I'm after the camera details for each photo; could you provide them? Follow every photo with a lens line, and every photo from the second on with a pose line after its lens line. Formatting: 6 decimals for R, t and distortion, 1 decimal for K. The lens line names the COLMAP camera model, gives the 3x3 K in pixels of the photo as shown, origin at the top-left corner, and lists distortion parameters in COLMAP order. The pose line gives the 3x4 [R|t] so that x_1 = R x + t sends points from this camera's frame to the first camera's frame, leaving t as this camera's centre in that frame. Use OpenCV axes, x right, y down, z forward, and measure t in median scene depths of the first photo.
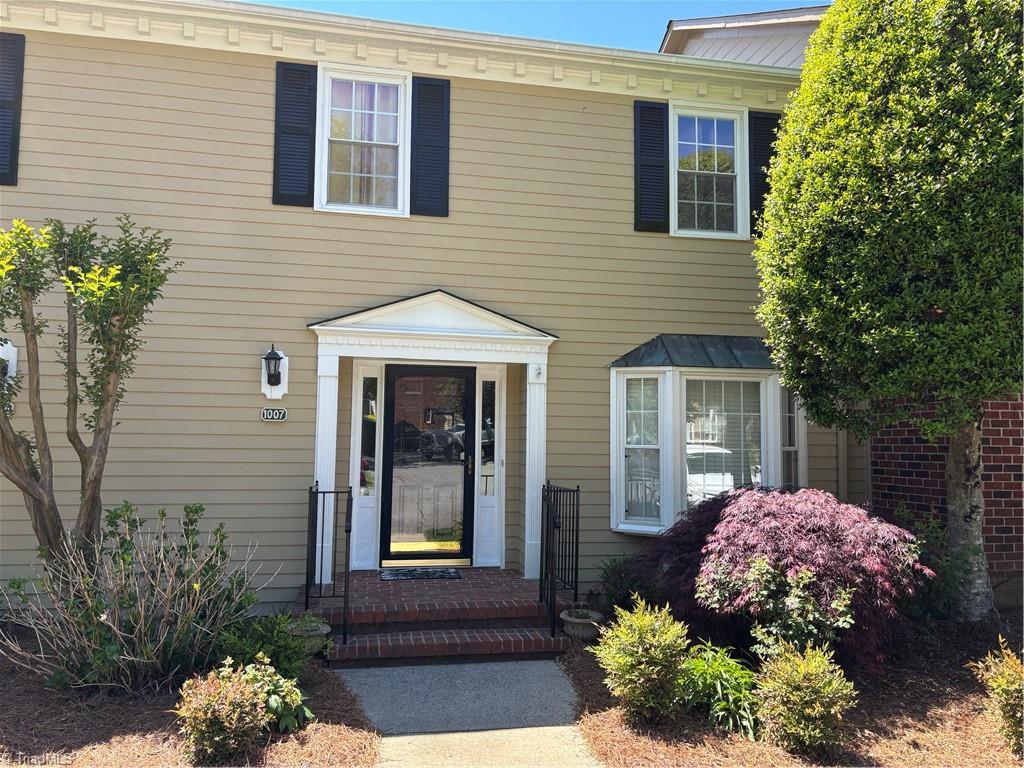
lens RADIAL K [[771.2, 0, 511.1], [0, 771.2, 384.2], [0, 0, 1]] dist [0.023387, -0.009757]
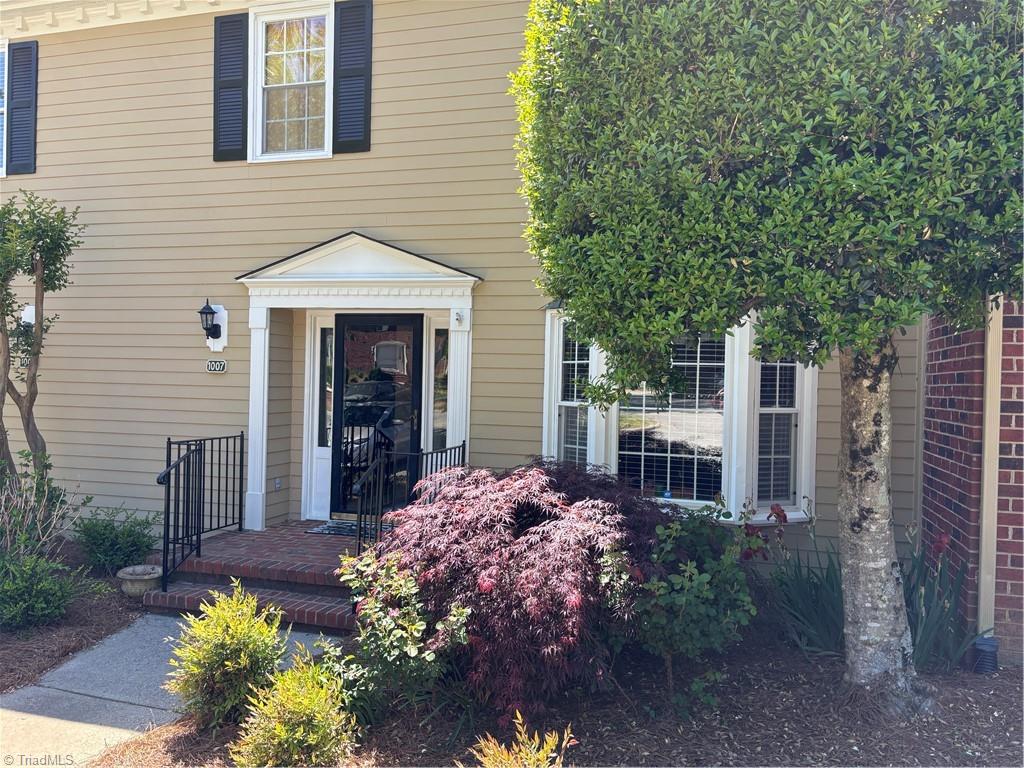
lens RADIAL K [[771.2, 0, 513.9], [0, 771.2, 385.4], [0, 0, 1]] dist [0.023387, -0.009757]
pose [[0.886806, 0.010307, -0.462026, 0.516067], [0.023482, 0.997455, 0.067323, 0.003961], [0.461544, -0.070552, 0.884307, 0.249501]]
